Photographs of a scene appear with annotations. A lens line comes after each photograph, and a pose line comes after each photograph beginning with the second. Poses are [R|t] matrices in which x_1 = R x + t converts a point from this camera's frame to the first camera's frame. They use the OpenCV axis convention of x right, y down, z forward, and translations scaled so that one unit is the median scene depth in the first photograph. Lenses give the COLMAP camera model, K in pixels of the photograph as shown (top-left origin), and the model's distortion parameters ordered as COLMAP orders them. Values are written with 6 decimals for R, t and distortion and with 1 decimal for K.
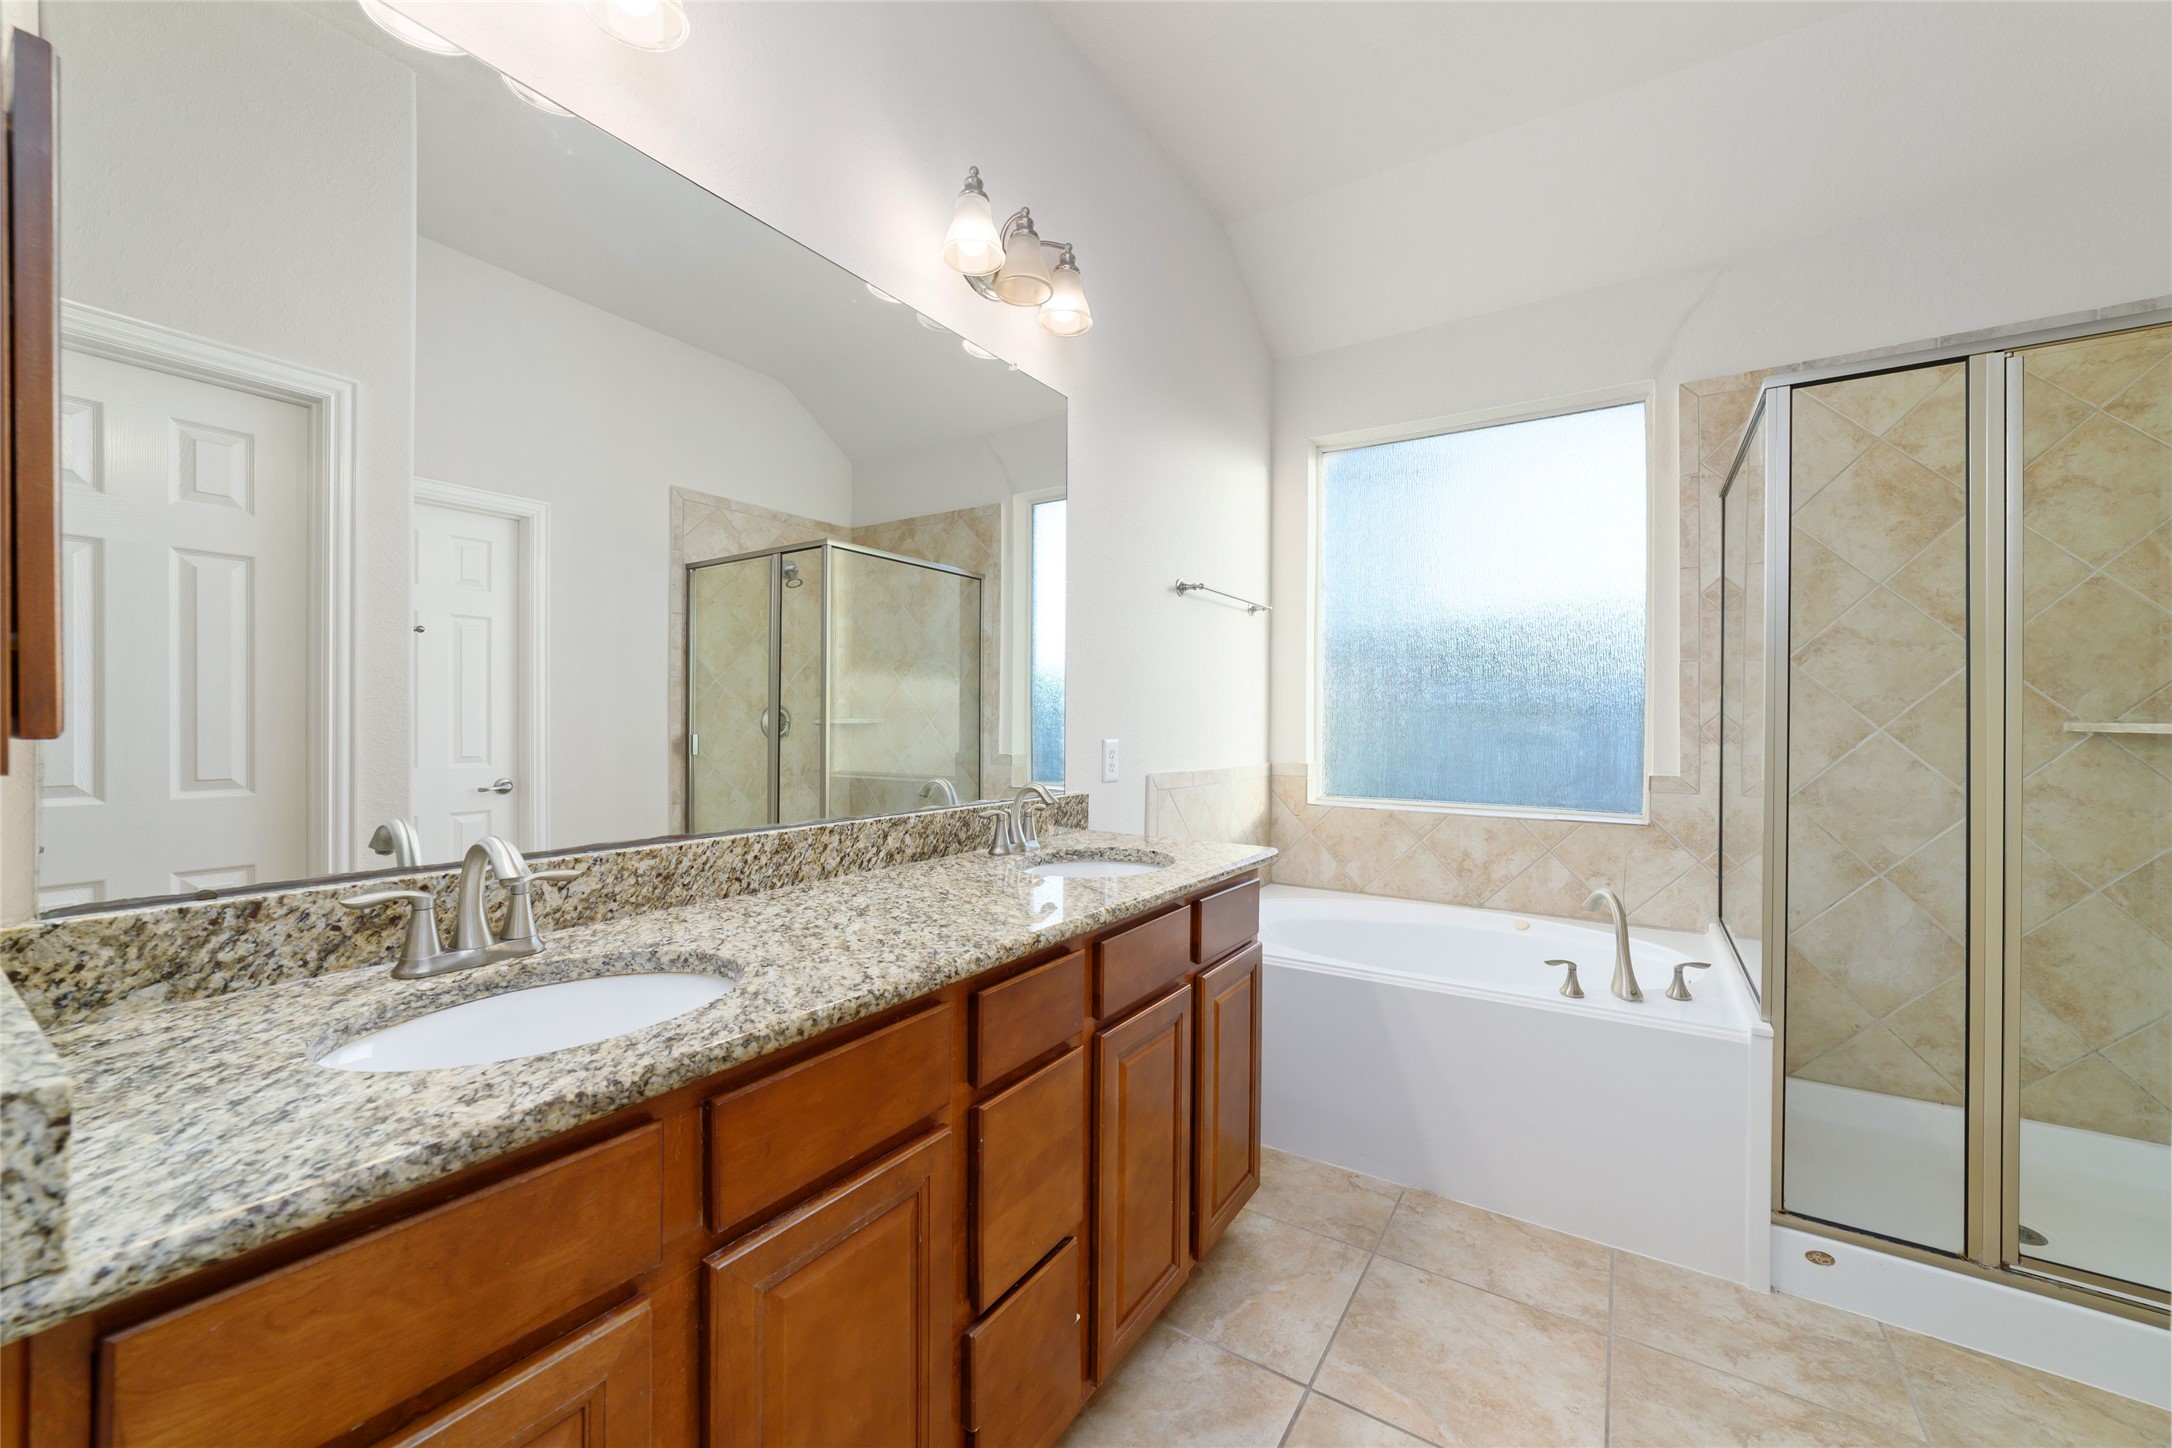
lens RADIAL K [[831.3, 0, 1090.1], [0, 831.3, 720.3], [0, 0, 1]] dist [-0.020093, 0.006206]
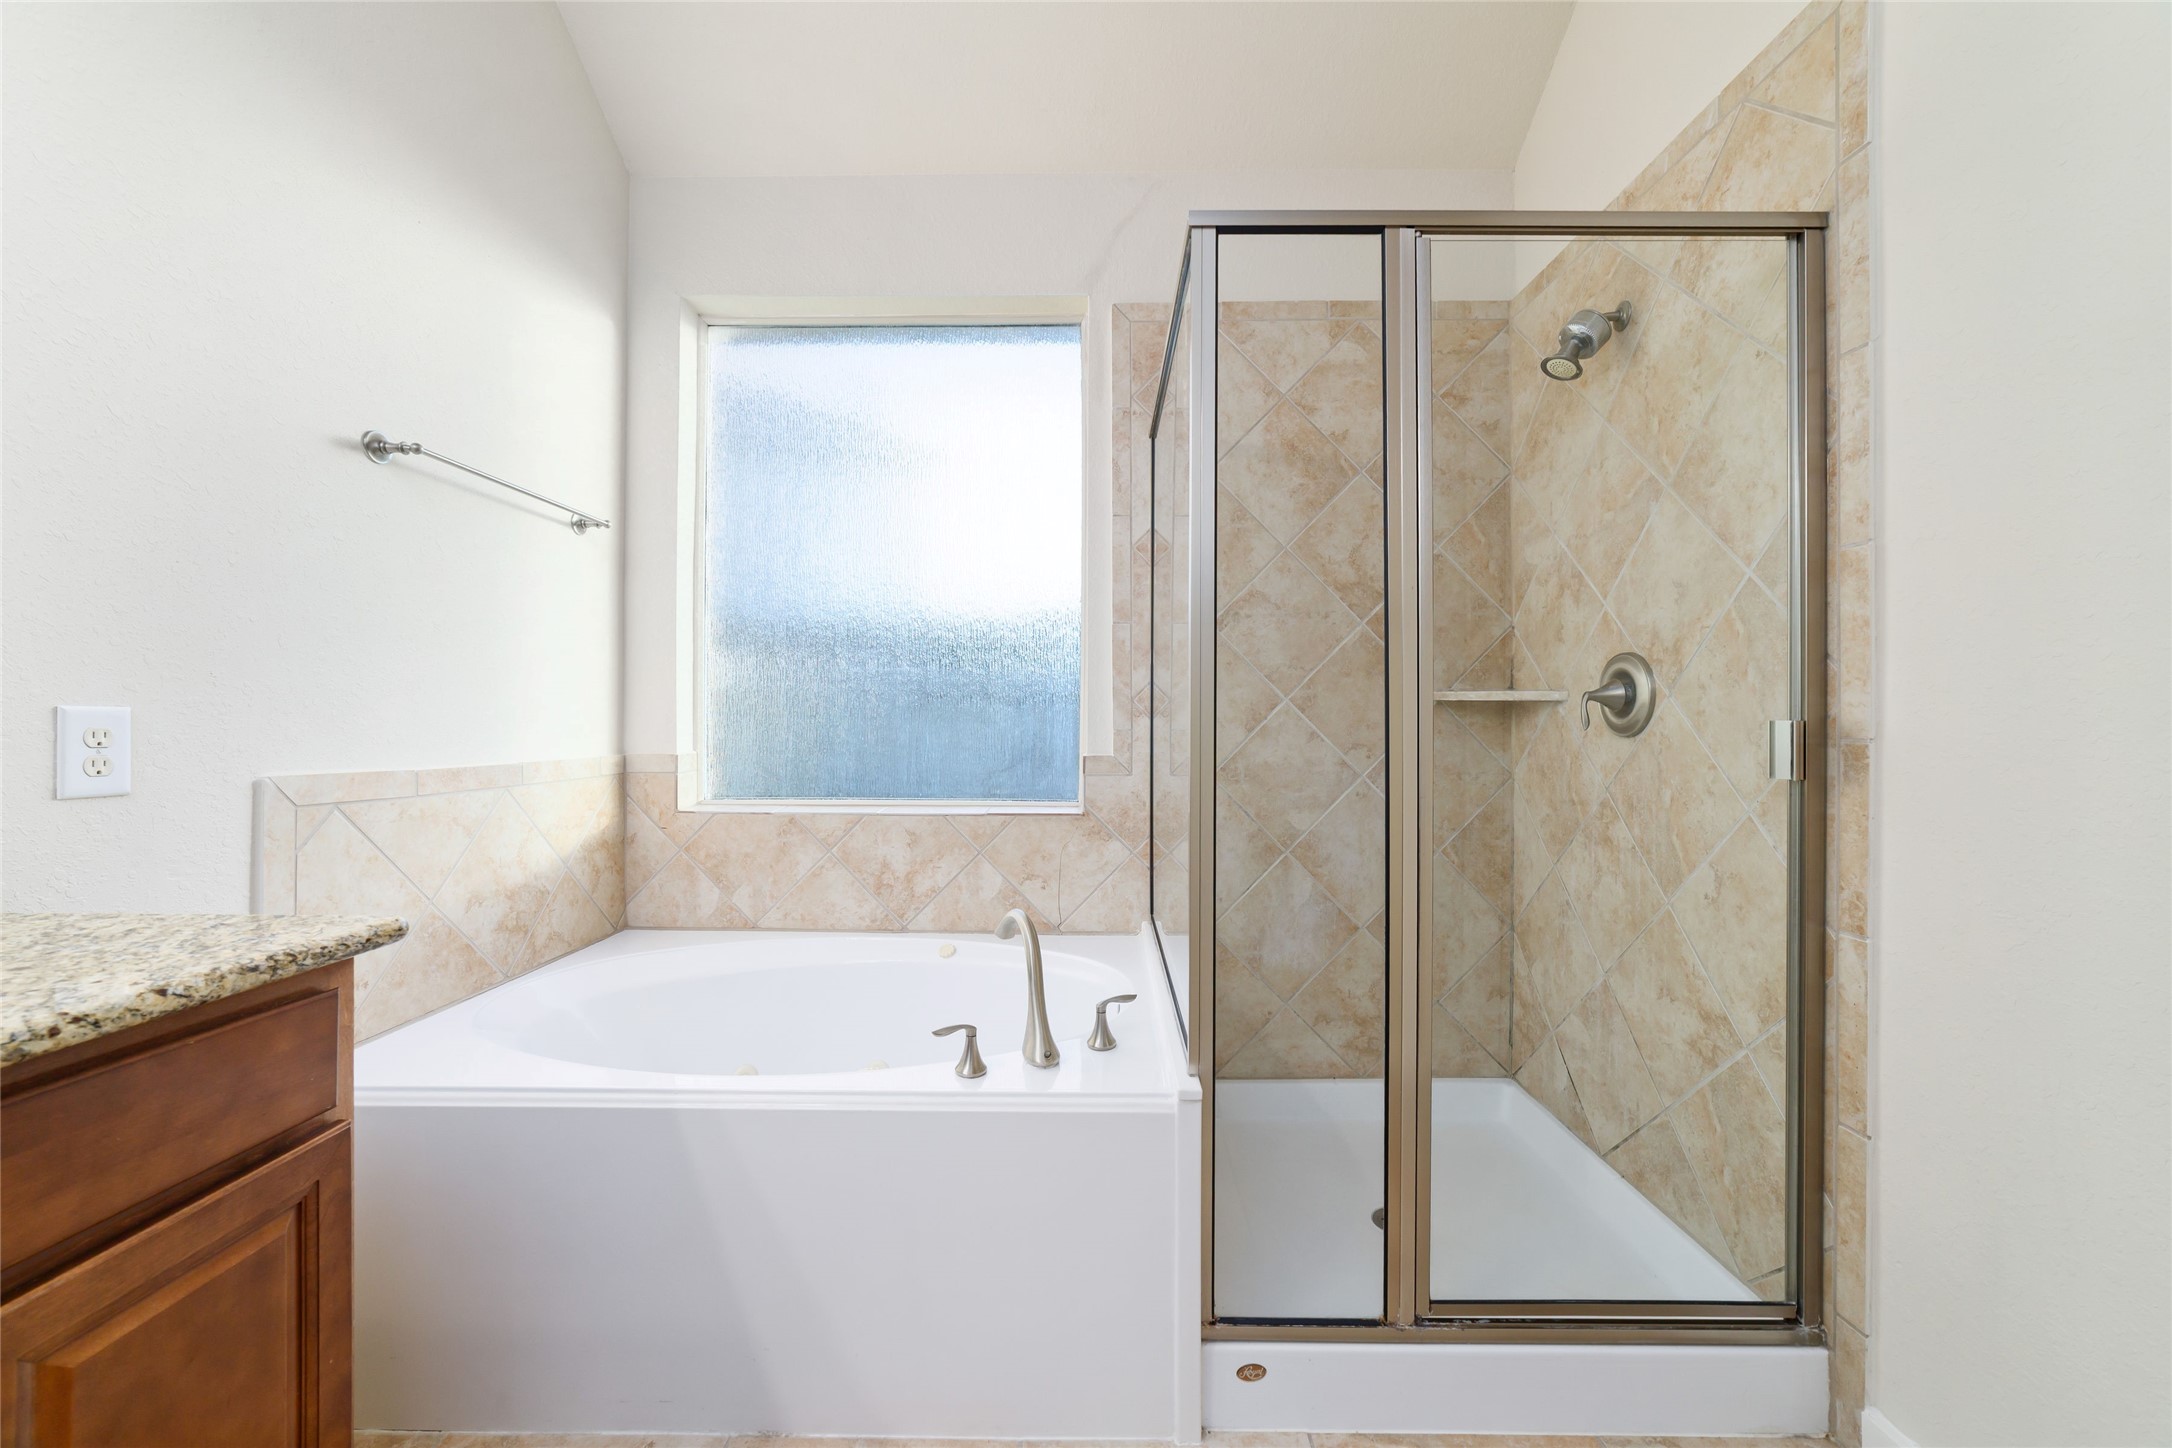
lens RADIAL K [[831.3, 0, 1084.8], [0, 831.3, 717.3], [0, 0, 1]] dist [-0.020093, 0.006206]
pose [[0.847190, -0.003898, 0.531275, 0.234000], [0.003870, 0.999992, 0.001166, 0.027637], [-0.531276, 0.001069, 0.847198, 0.284957]]
